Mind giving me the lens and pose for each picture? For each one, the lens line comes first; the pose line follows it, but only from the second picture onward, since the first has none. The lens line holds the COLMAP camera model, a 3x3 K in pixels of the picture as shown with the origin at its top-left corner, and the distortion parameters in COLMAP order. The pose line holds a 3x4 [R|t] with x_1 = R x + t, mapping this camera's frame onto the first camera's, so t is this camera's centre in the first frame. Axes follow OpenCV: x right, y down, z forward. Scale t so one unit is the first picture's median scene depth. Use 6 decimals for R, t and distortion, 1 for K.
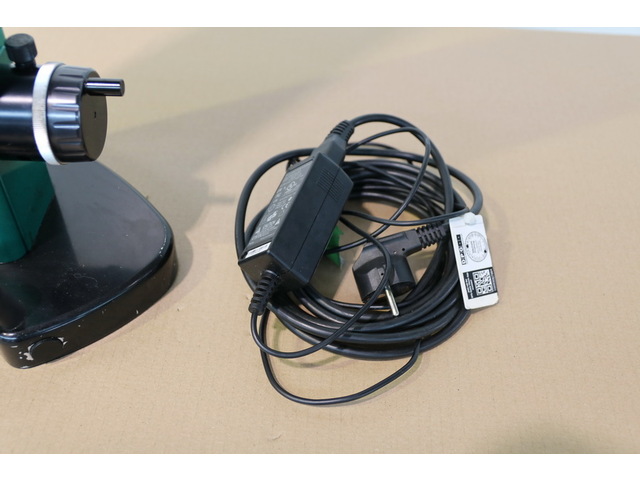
lens RADIAL K [[710.6, 0, 321.0], [0, 710.6, 237.9], [0, 0, 1]] dist [-0.006519, -0.027766]
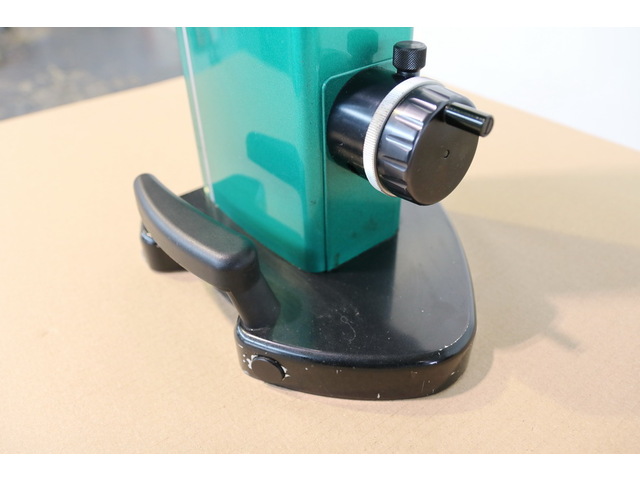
lens RADIAL K [[499.7, 0, 318.4], [0, 499.7, 244.4], [0, 0, 1]] dist [-0.086101, -0.000223]
pose [[0.646298, 0.414005, -0.641014, -0.011856], [-0.512395, 0.857932, 0.037485, -0.030503], [0.565466, 0.304225, 0.766613, 0.476862]]
